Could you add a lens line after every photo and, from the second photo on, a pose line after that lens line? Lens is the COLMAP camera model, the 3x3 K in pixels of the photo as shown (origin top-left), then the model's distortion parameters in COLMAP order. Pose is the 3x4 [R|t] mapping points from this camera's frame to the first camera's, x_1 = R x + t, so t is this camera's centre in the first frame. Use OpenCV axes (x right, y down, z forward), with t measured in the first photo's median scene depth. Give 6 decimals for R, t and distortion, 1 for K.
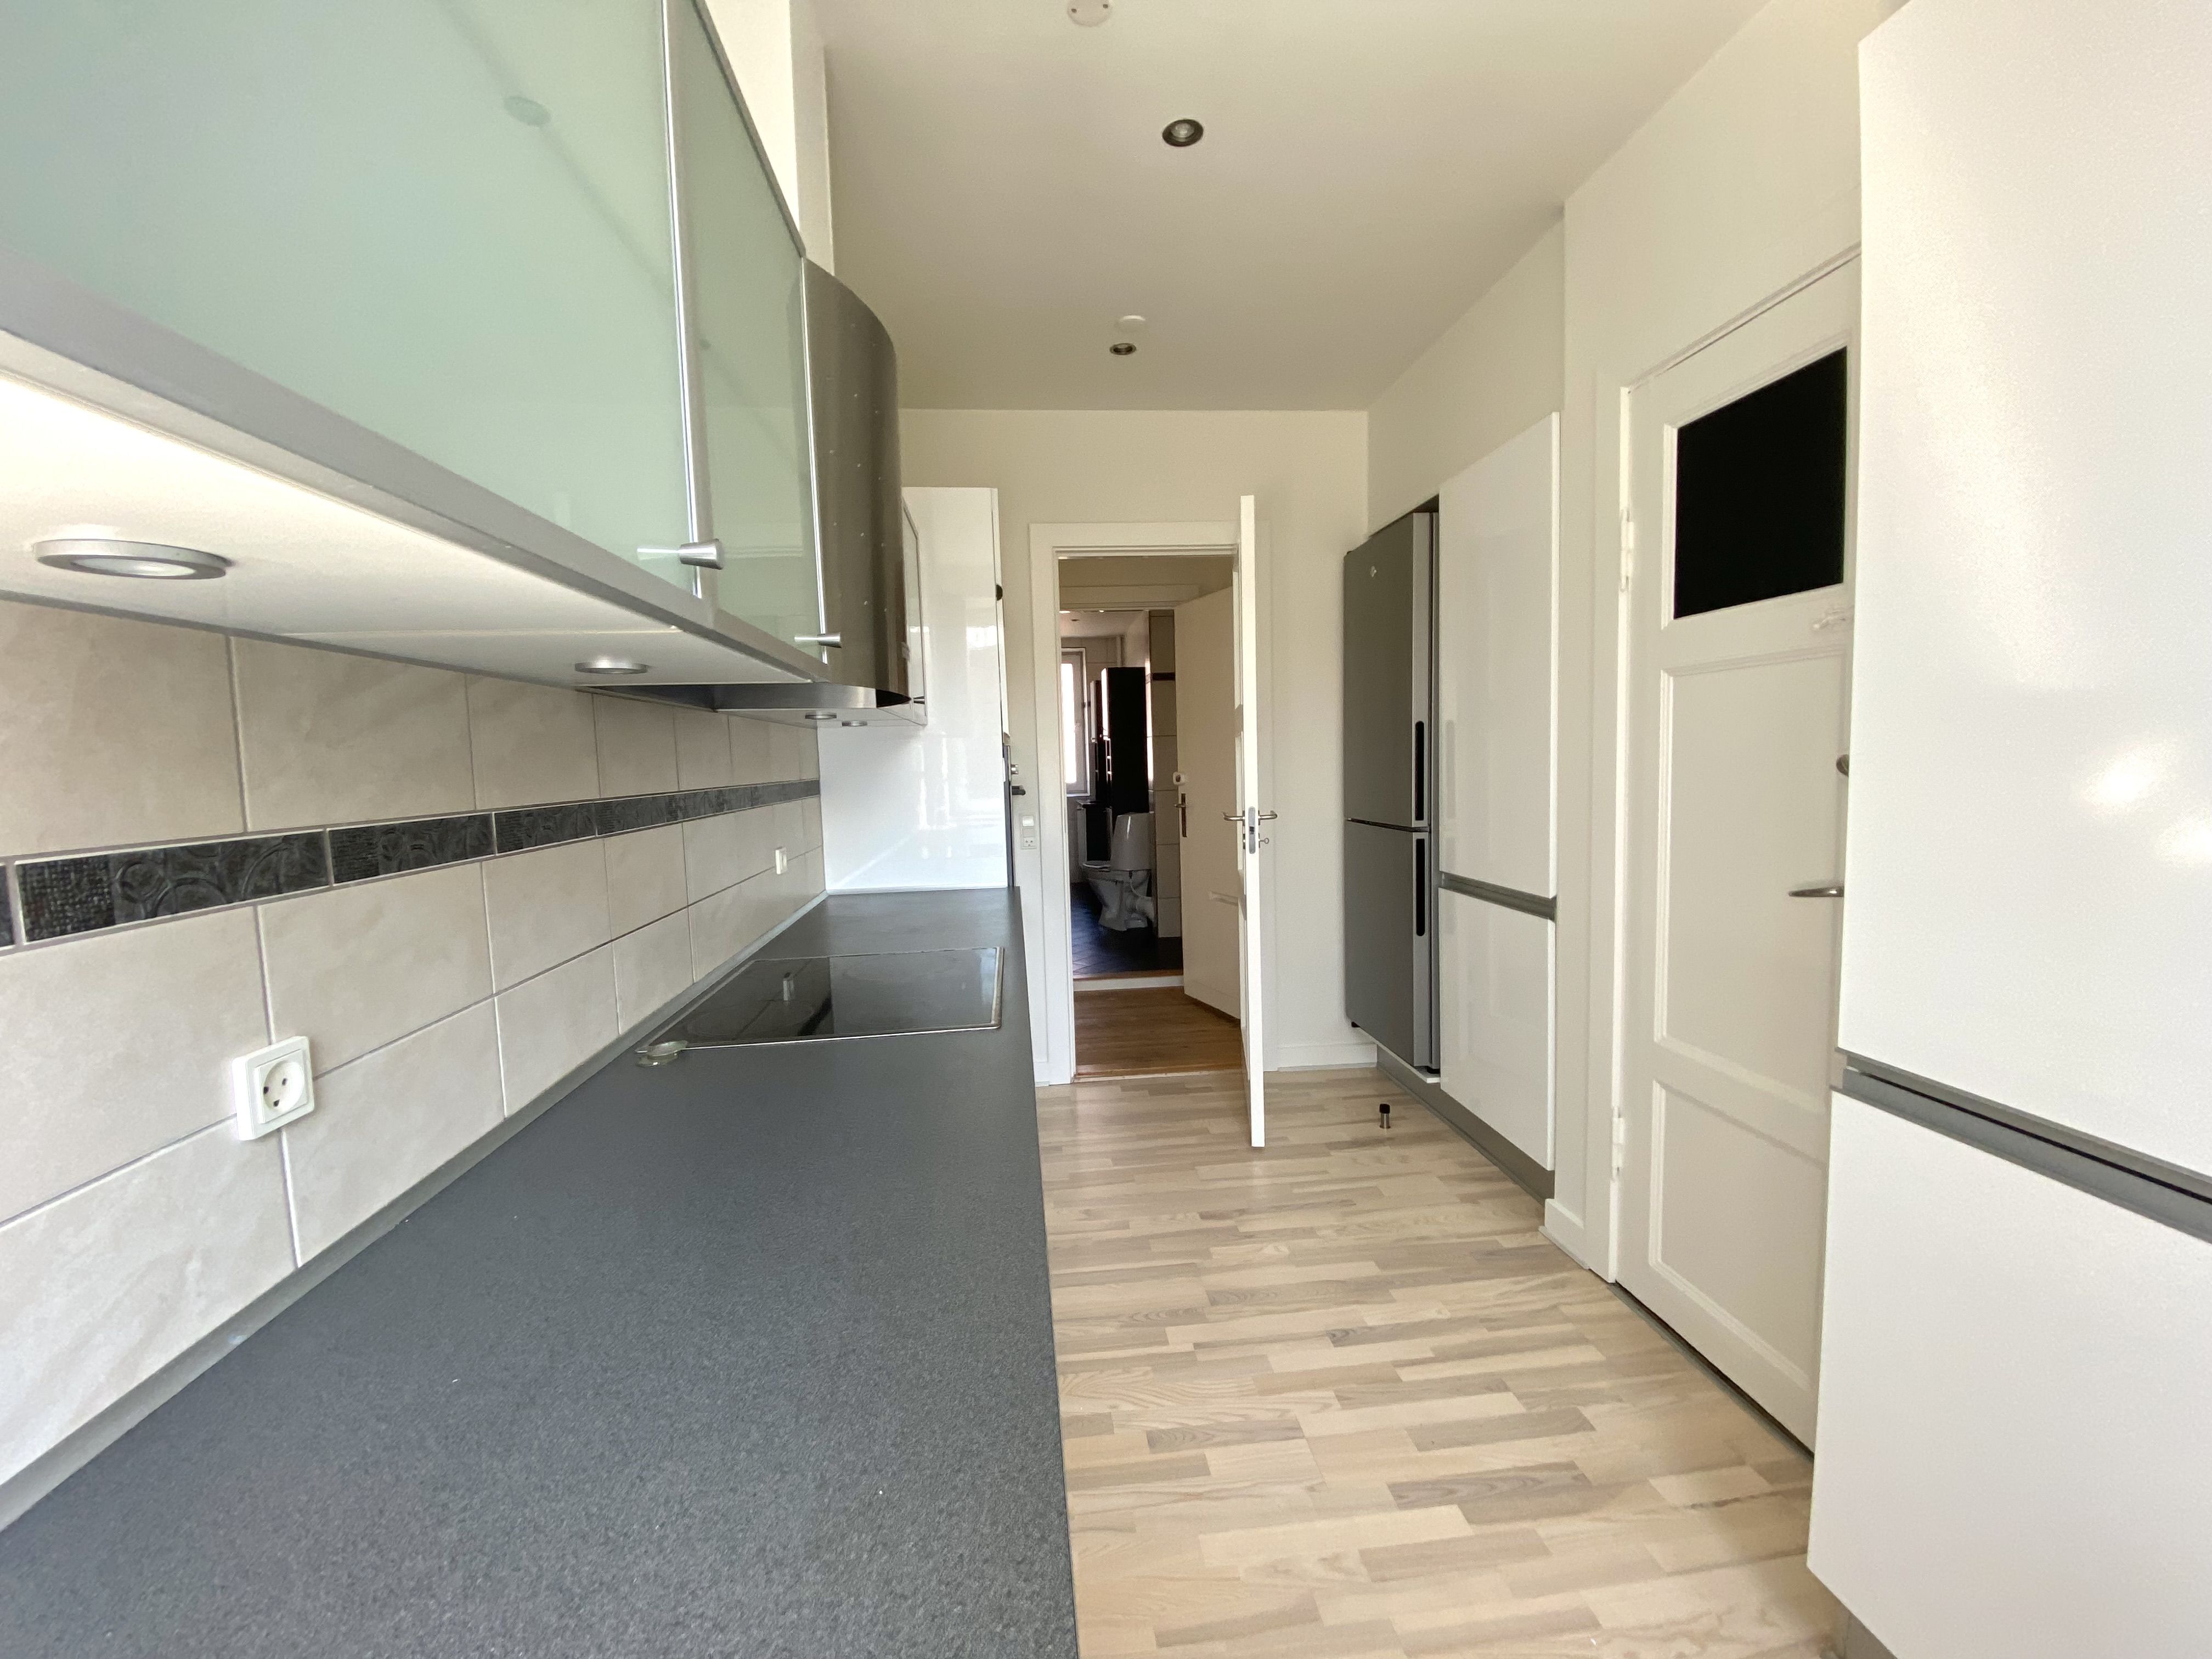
lens RADIAL K [[903.3, 0, 1102.5], [0, 903.3, 830.7], [0, 0, 1]] dist [-0.027163, -0.002665]
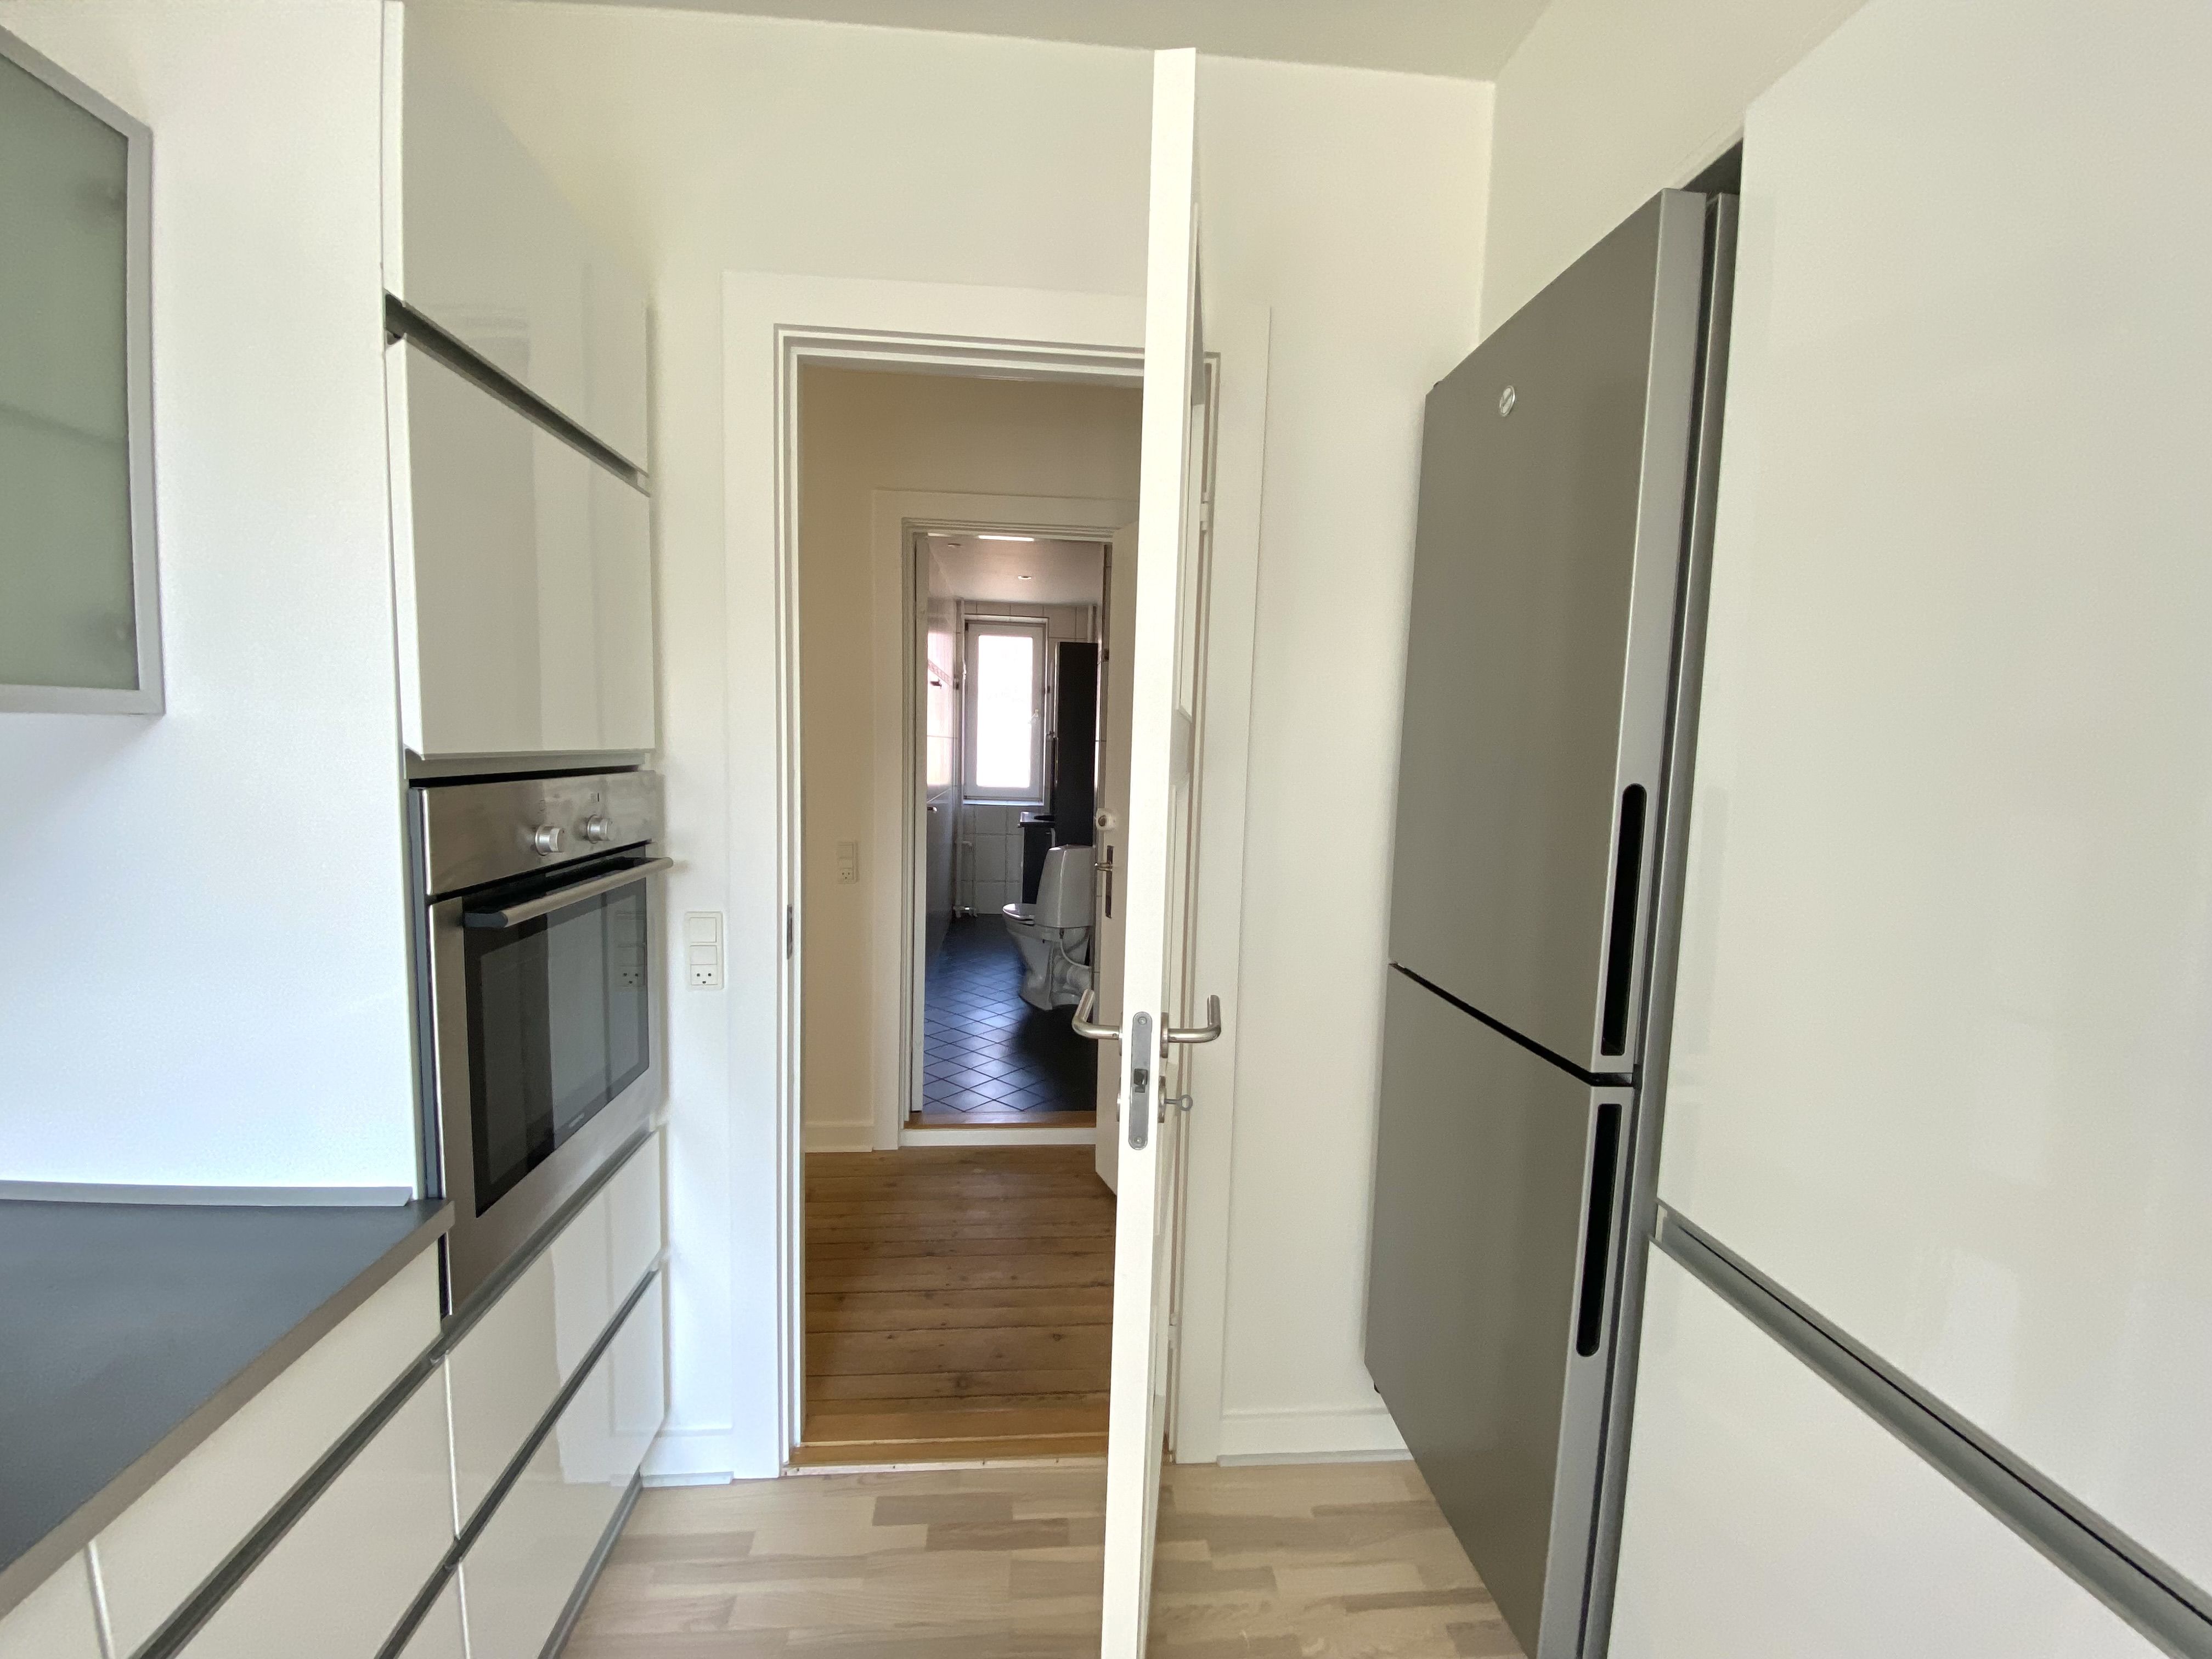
lens RADIAL K [[903.3, 0, 1114.1], [0, 903.3, 827.9], [0, 0, 1]] dist [-0.027163, -0.002665]
pose [[0.998142, 0.060879, 0.002478, 0.143107], [-0.060899, 0.998106, 0.008657, -0.093667], [-0.001946, -0.008792, 0.999959, 0.634228]]
